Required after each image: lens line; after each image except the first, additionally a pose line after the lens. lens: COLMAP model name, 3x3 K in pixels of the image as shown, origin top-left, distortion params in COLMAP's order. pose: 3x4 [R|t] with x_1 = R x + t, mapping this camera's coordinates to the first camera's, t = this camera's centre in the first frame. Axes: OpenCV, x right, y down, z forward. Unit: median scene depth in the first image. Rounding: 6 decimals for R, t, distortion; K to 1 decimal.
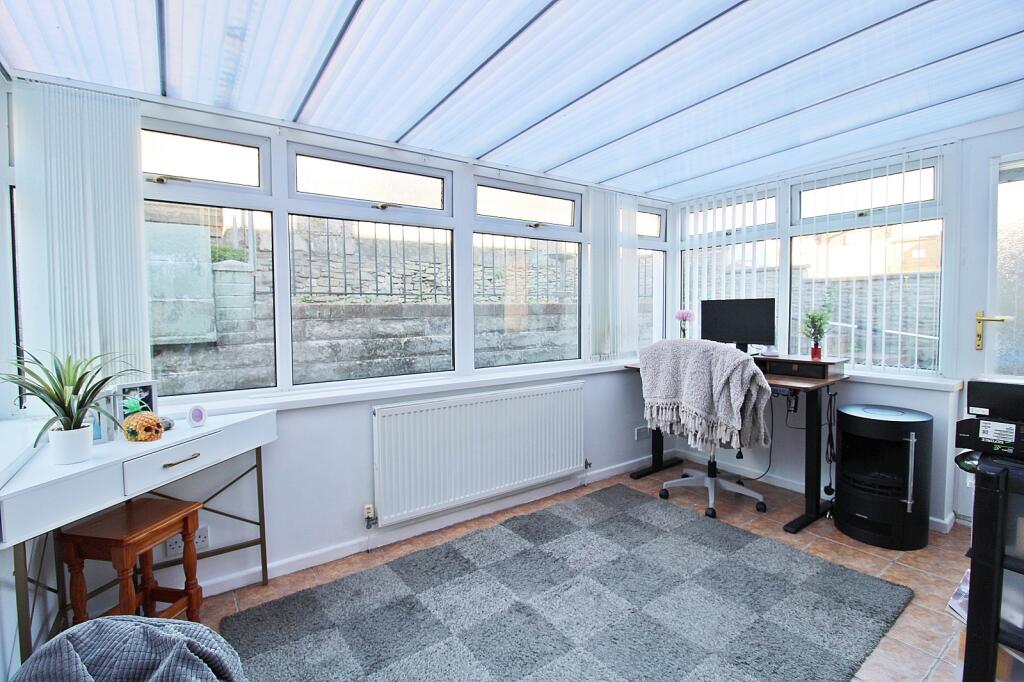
lens RADIAL K [[471.5, 0, 512.4], [0, 471.5, 330.7], [0, 0, 1]] dist [0.000404, -0.014112]
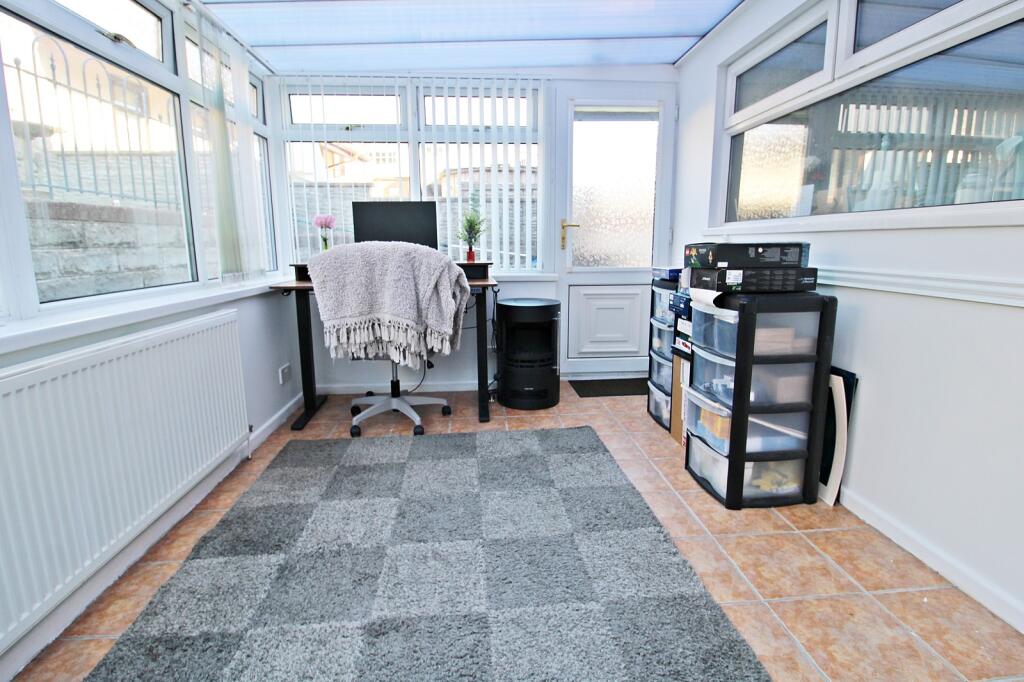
lens RADIAL K [[492.2, 0, 514.8], [0, 492.2, 333.1], [0, 0, 1]] dist [0.001295, -0.018989]
pose [[0.508727, -0.145518, 0.848541, -0.291002], [0.038308, 0.988462, 0.146546, 0.063298], [-0.860075, -0.042046, 0.508432, 0.362906]]
